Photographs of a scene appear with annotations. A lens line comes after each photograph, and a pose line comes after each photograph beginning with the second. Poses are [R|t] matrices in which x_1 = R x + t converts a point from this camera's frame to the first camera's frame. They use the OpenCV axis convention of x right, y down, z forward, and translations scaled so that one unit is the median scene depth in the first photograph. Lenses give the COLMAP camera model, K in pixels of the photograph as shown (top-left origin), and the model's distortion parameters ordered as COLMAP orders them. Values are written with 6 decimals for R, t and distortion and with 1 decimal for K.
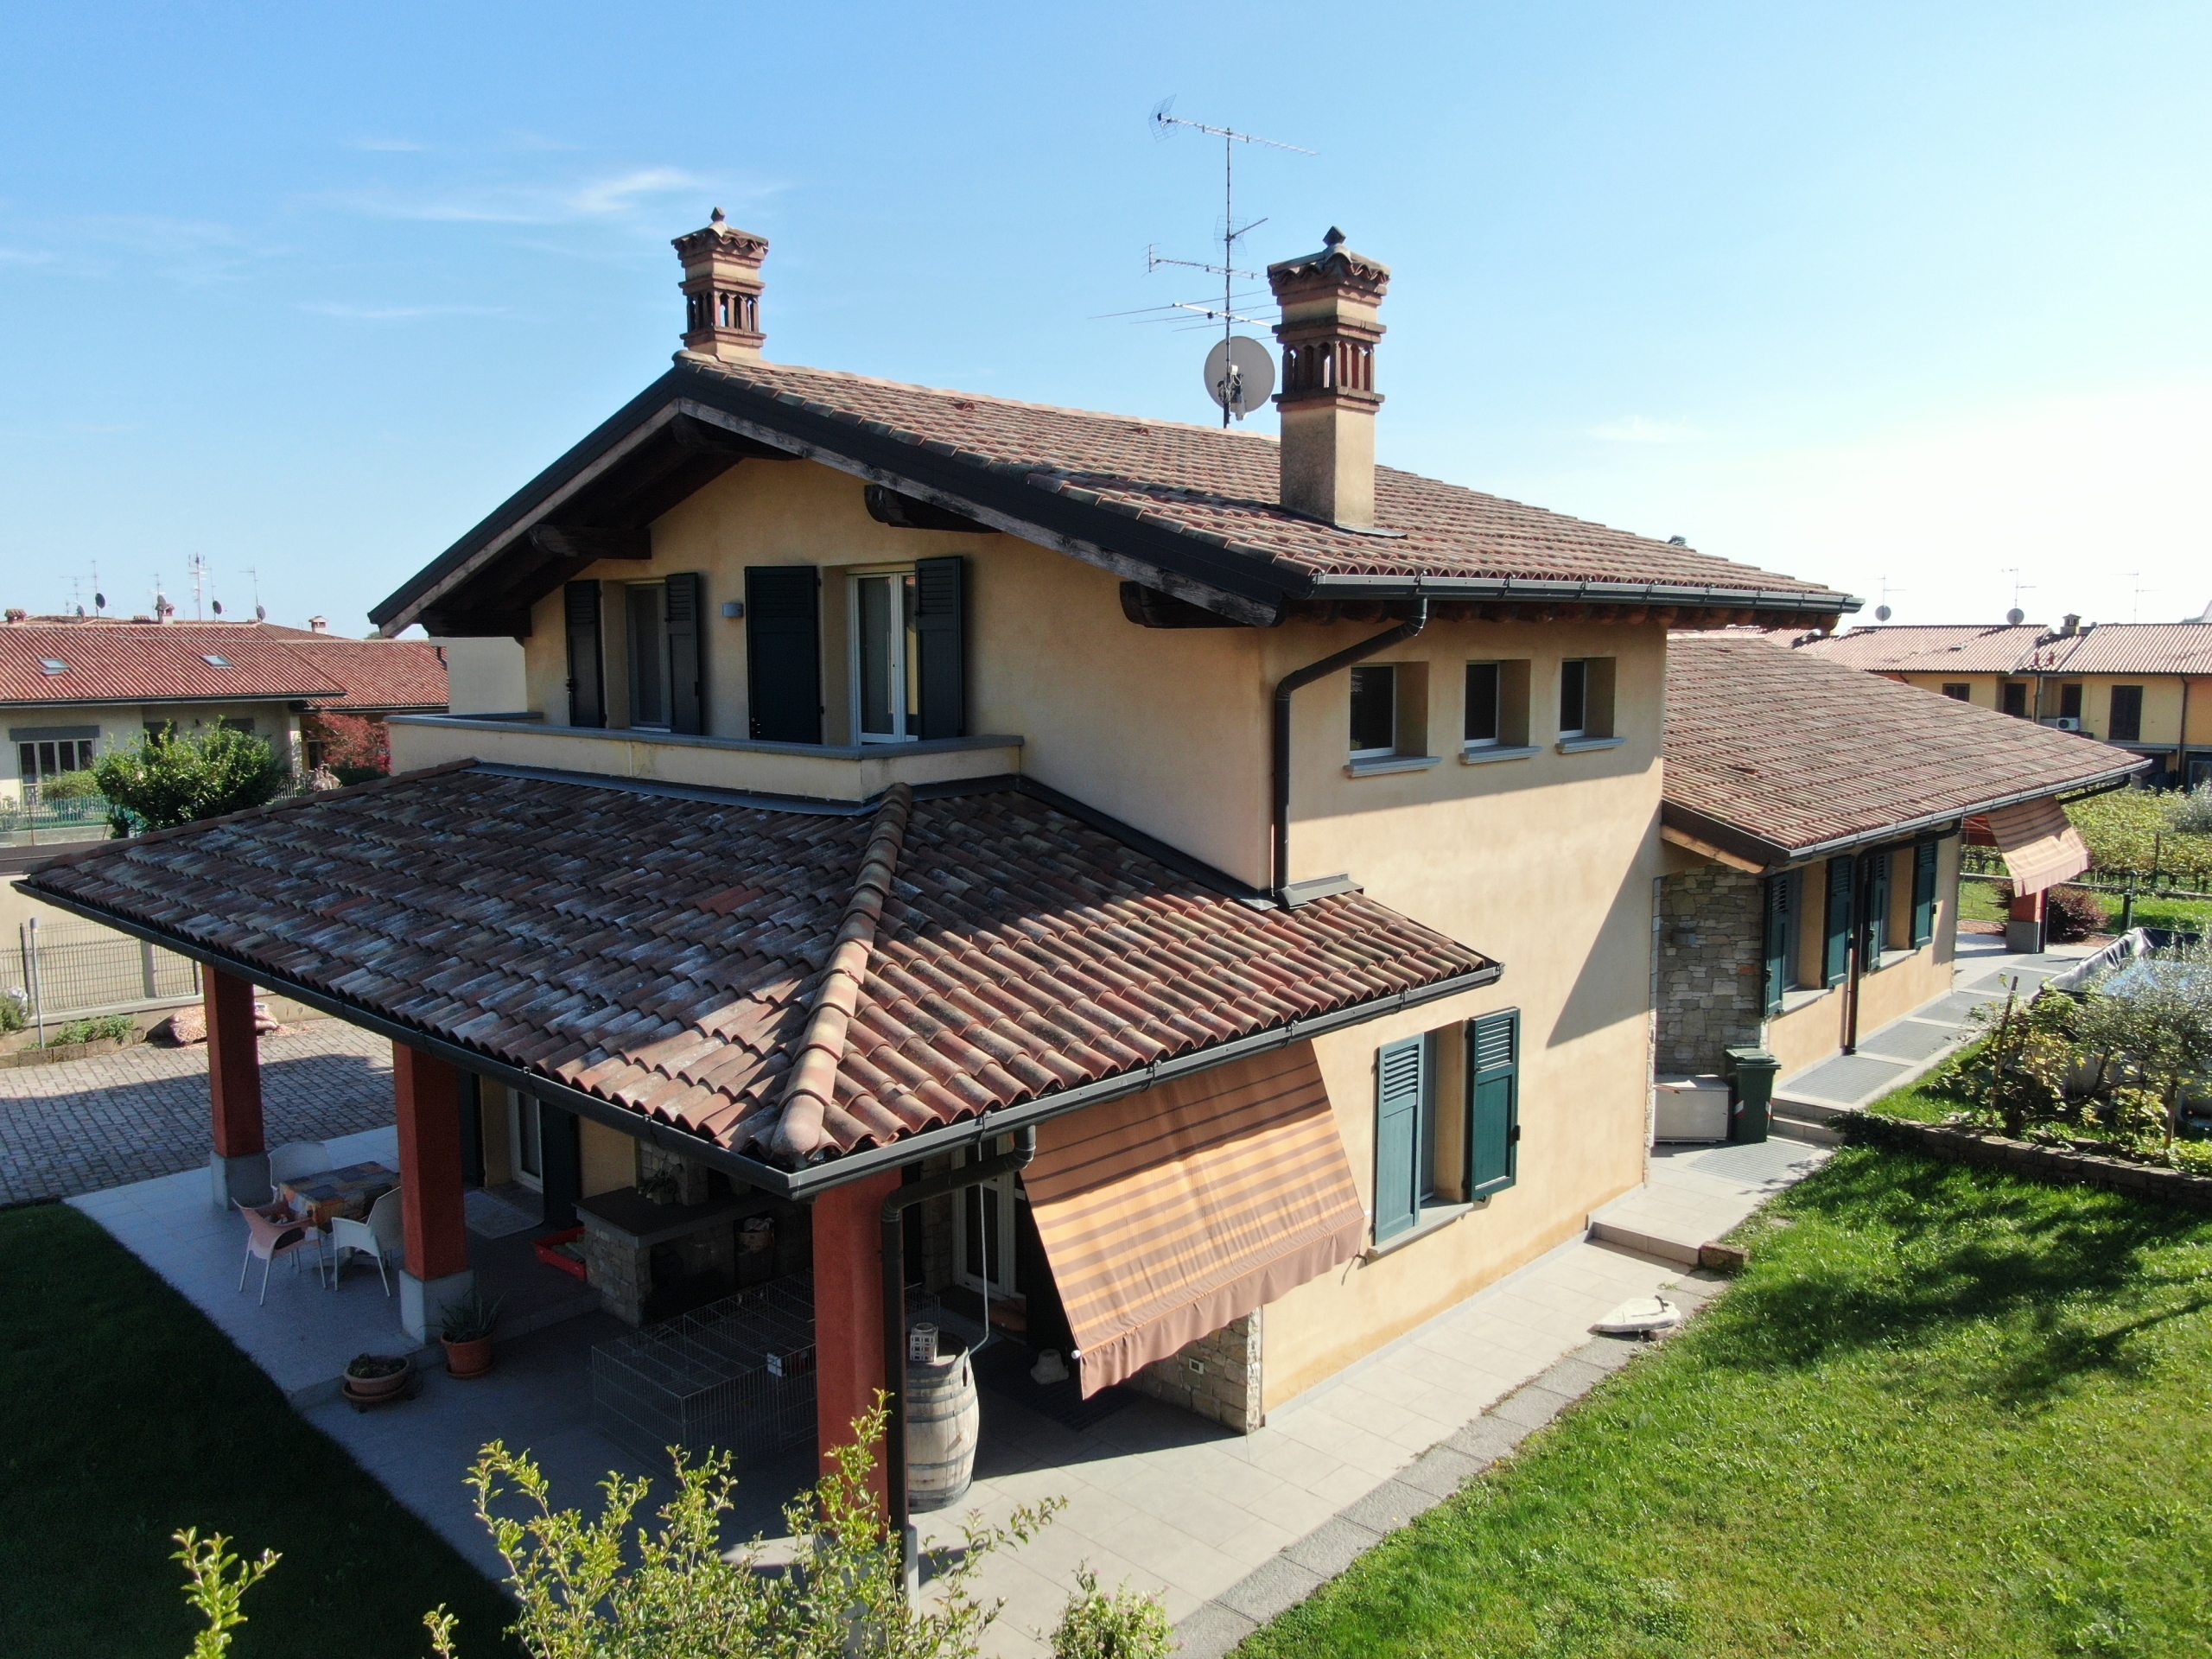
lens RADIAL K [[1579.9, 0, 1096.9], [0, 1579.9, 852.5], [0, 0, 1]] dist [0.006668, 0.001898]
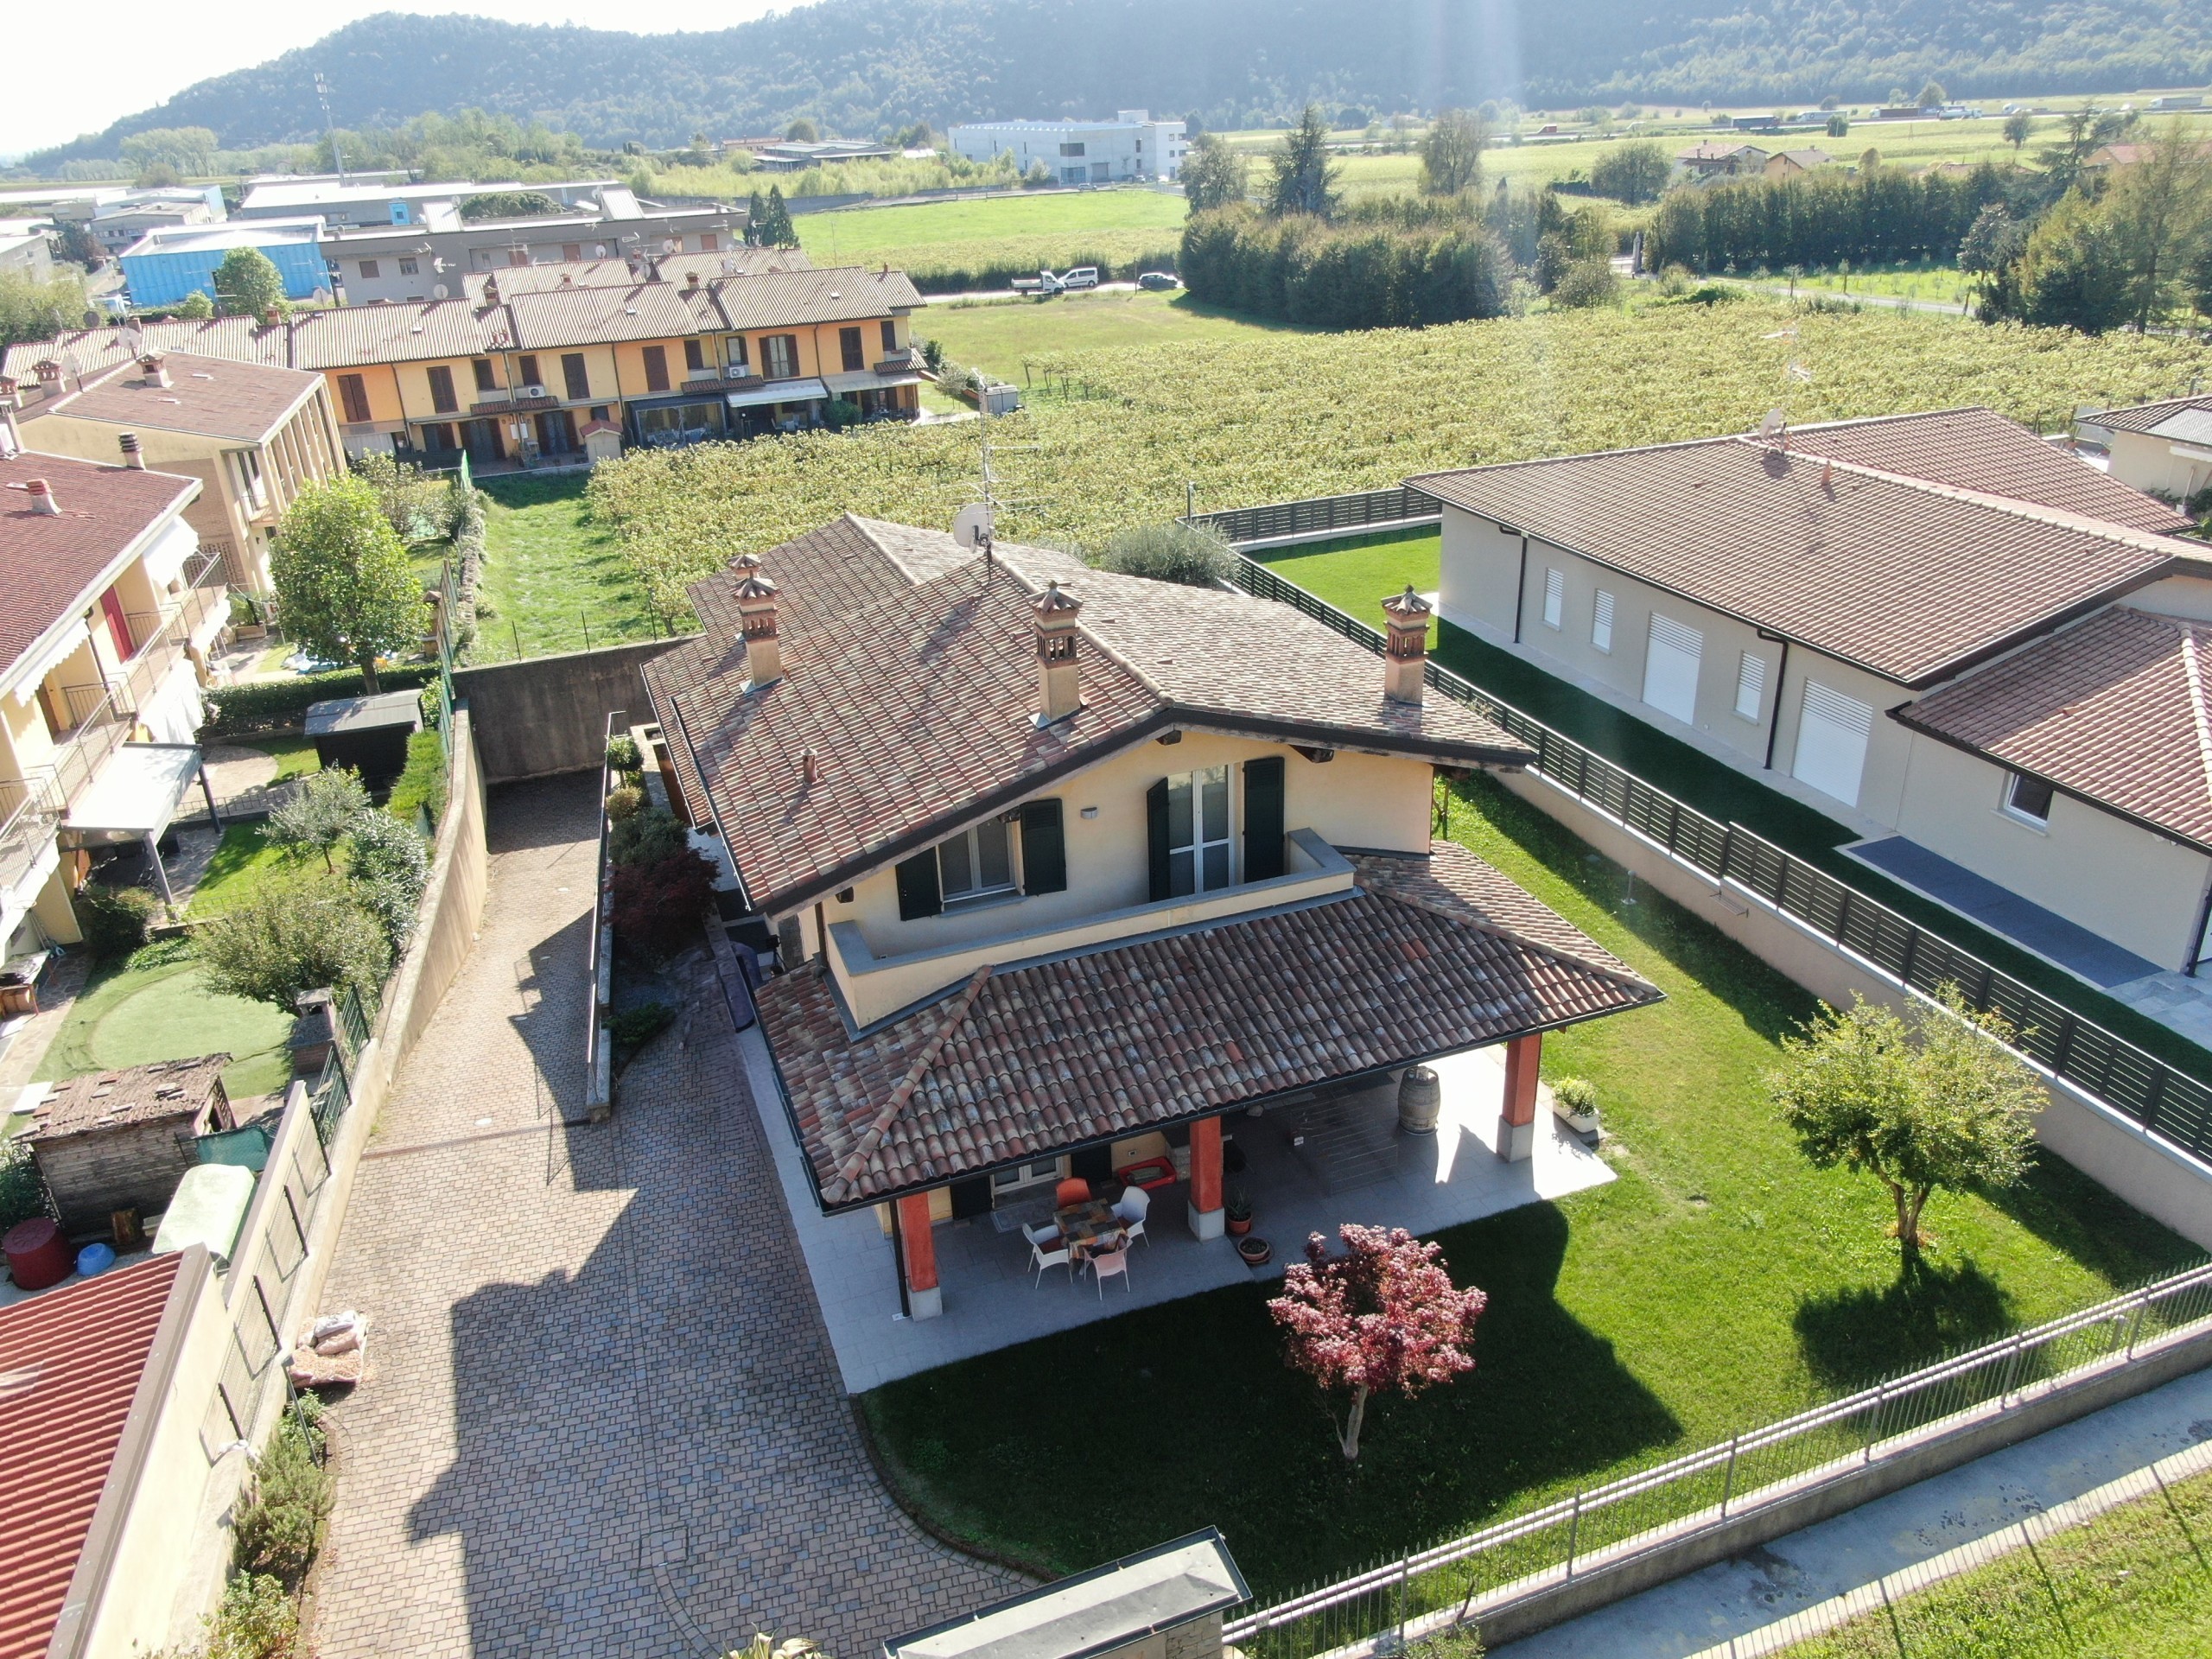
lens RADIAL K [[1594.9, 0, 1106.0], [0, 1594.9, 829.5], [0, 0, 1]] dist [-0.005590, -0.007966]
pose [[0.435465, -0.391833, 0.810455, -1.563153], [0.154532, 0.919473, 0.361509, -0.724456], [-0.886843, -0.032183, 0.460949, 0.213483]]
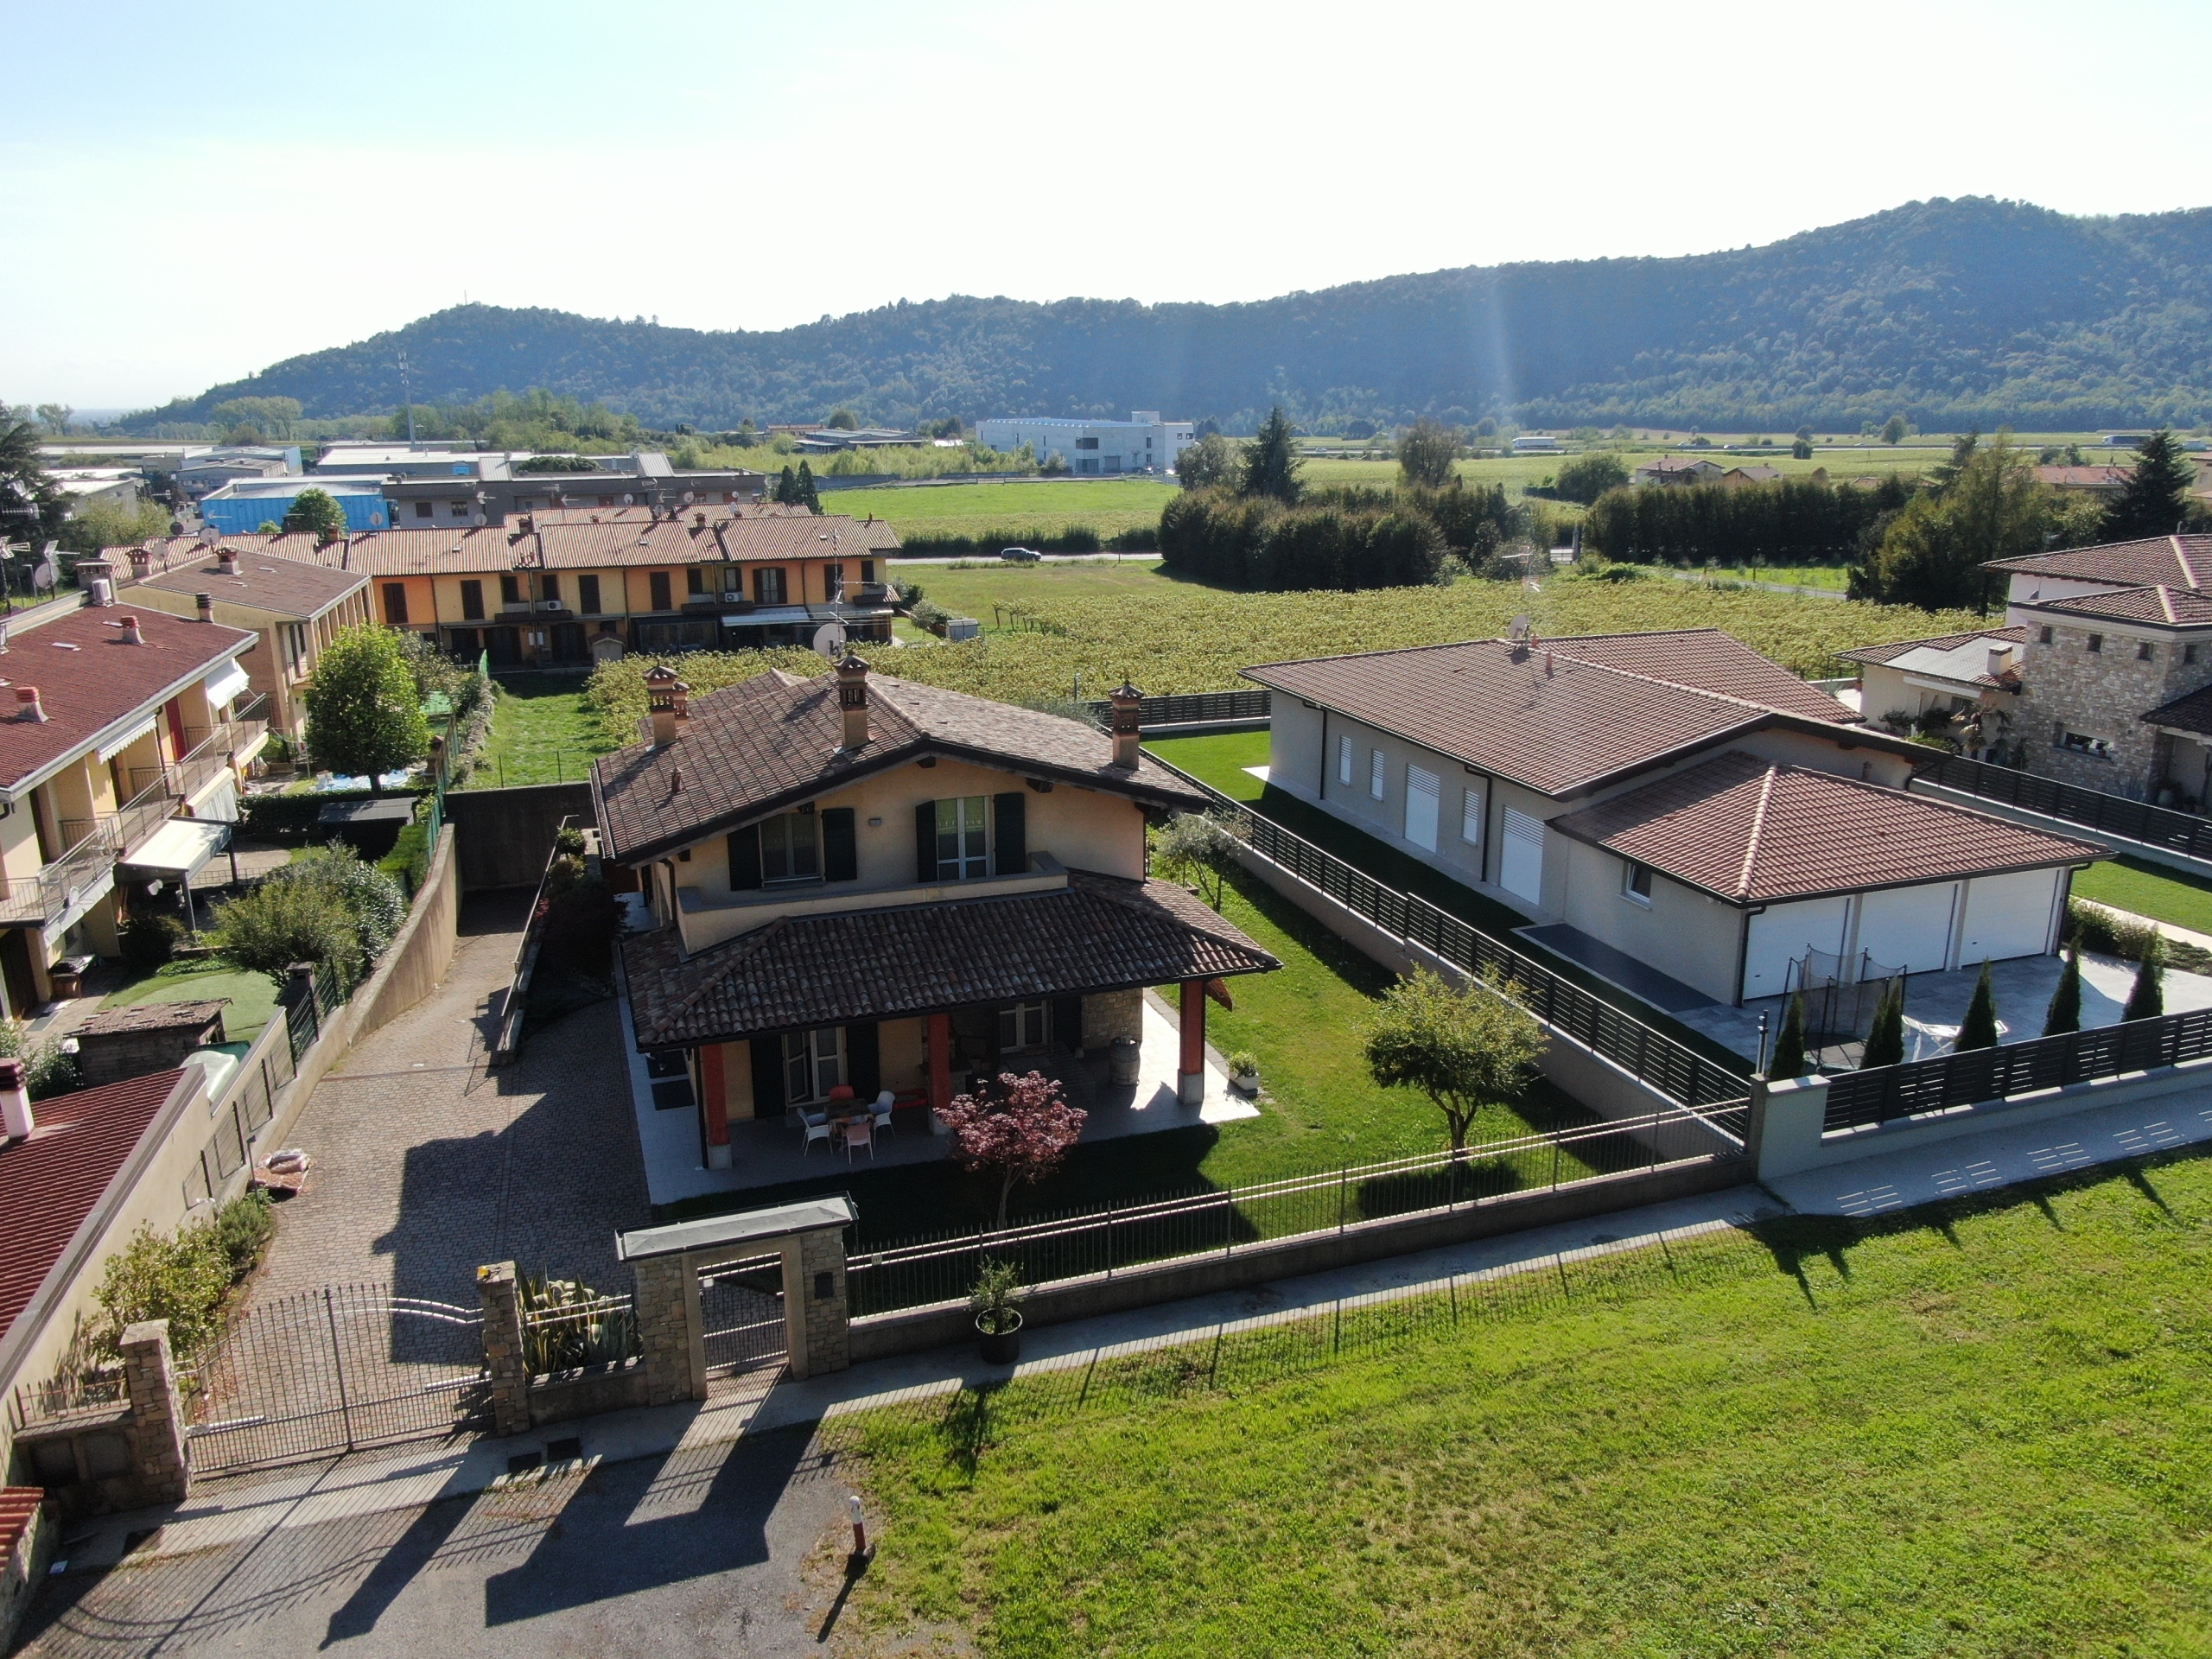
lens RADIAL K [[1589.2, 0, 1106.0], [0, 1589.2, 829.5], [0, 0, 1]] dist [-0.011501, -0.002680]
pose [[0.452328, -0.232965, 0.860887, -2.033386], [0.118922, 0.972416, 0.200662, -0.552007], [-0.883888, 0.011613, 0.467555, -0.362368]]
